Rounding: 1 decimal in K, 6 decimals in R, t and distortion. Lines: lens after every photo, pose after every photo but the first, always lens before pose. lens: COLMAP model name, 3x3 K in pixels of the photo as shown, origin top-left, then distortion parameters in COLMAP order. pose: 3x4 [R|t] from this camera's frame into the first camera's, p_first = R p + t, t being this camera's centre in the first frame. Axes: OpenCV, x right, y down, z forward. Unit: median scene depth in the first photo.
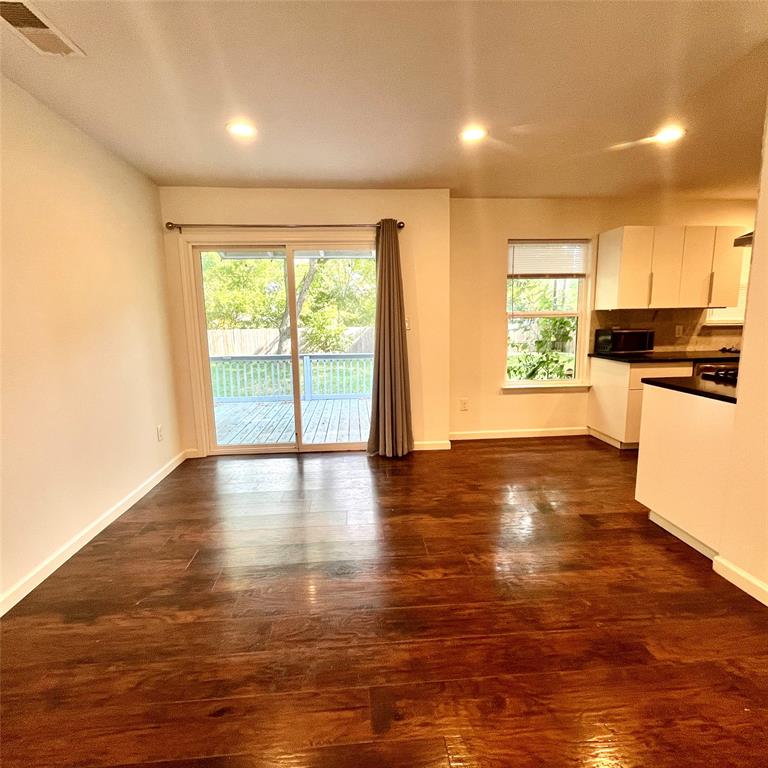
lens RADIAL K [[416.5, 0, 386.3], [0, 416.5, 381.5], [0, 0, 1]] dist [-0.003132, 0.000530]
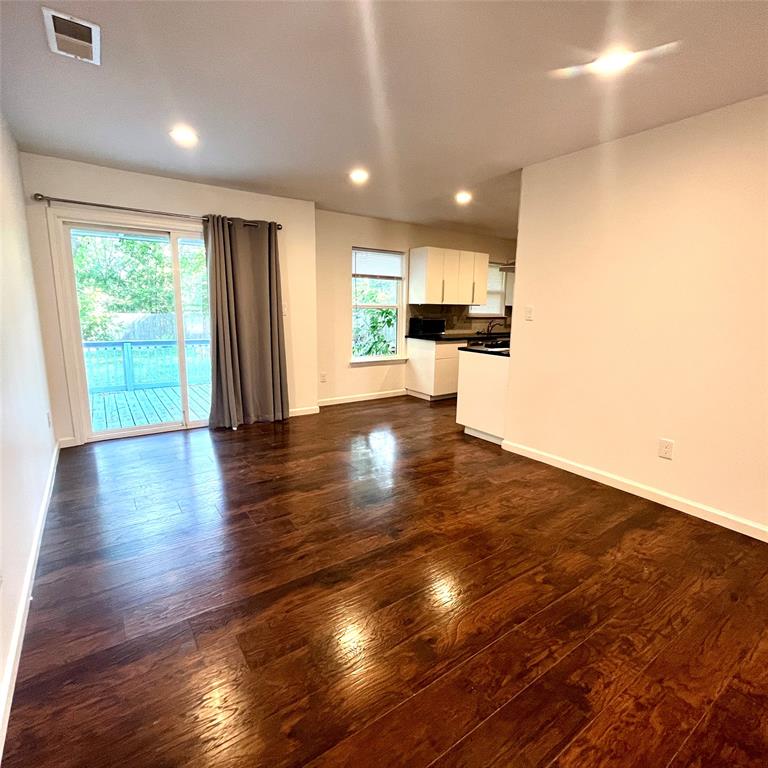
lens RADIAL K [[416.5, 0, 385.9], [0, 416.5, 383.4], [0, 0, 1]] dist [-0.003132, 0.000530]
pose [[0.858917, -0.062738, 0.508258, -0.298234], [0.048786, 0.997978, 0.040744, 0.034103], [-0.509786, -0.010200, 0.860241, -0.167046]]
